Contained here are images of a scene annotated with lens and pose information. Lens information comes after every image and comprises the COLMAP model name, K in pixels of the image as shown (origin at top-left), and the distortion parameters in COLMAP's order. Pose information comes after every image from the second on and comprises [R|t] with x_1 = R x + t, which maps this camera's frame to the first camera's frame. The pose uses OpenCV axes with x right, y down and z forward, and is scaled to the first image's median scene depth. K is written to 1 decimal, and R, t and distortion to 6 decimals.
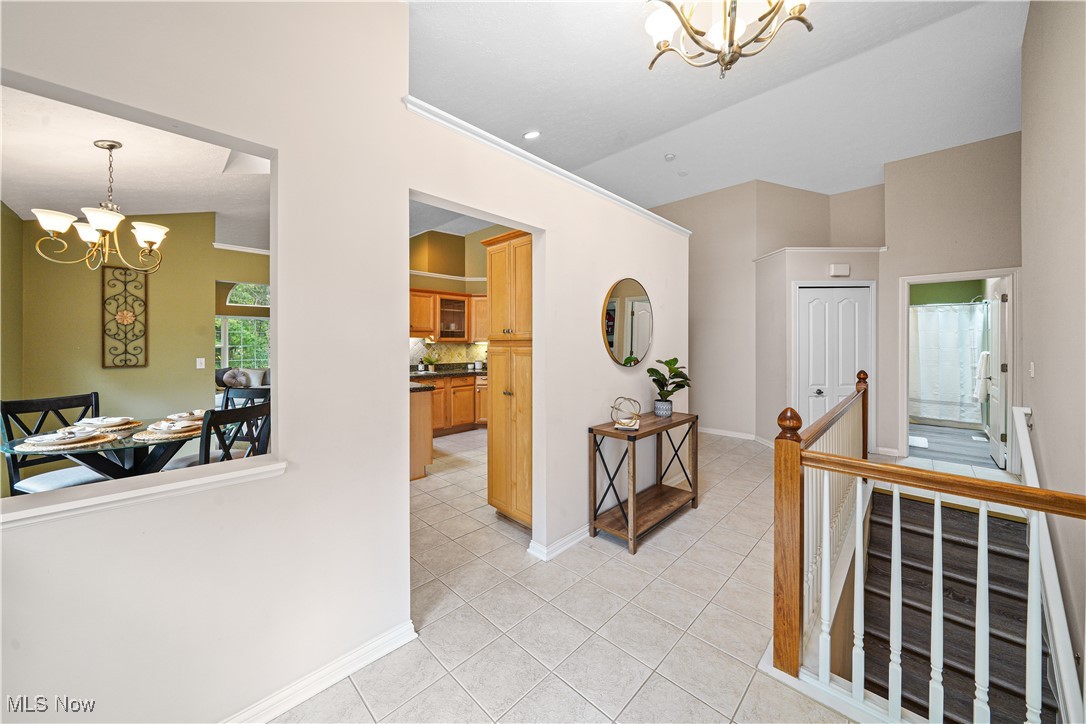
lens RADIAL K [[388.9, 0, 542.5], [0, 388.9, 355.0], [0, 0, 1]] dist [-0.006290, -0.000115]
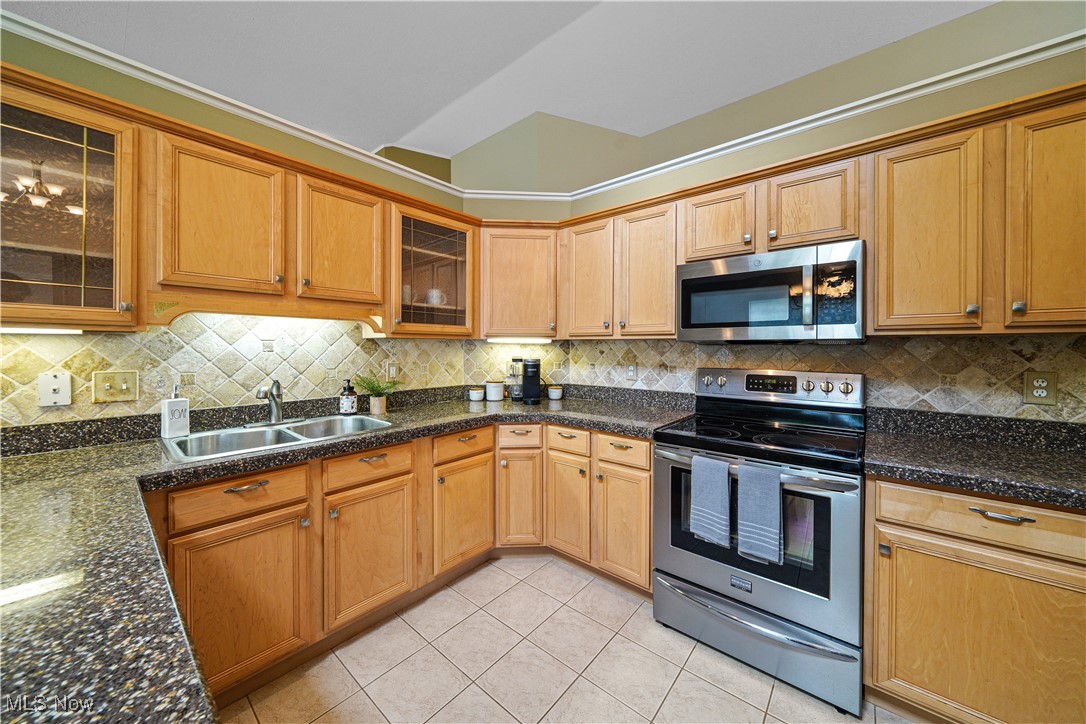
lens RADIAL K [[388.9, 0, 541.7], [0, 388.9, 355.5], [0, 0, 1]] dist [-0.006290, -0.000115]
pose [[0.996949, 0.001937, 0.078029, -0.155073], [-0.001969, 0.999998, 0.000342, -0.014201], [-0.078028, -0.000495, 0.996951, 0.605023]]
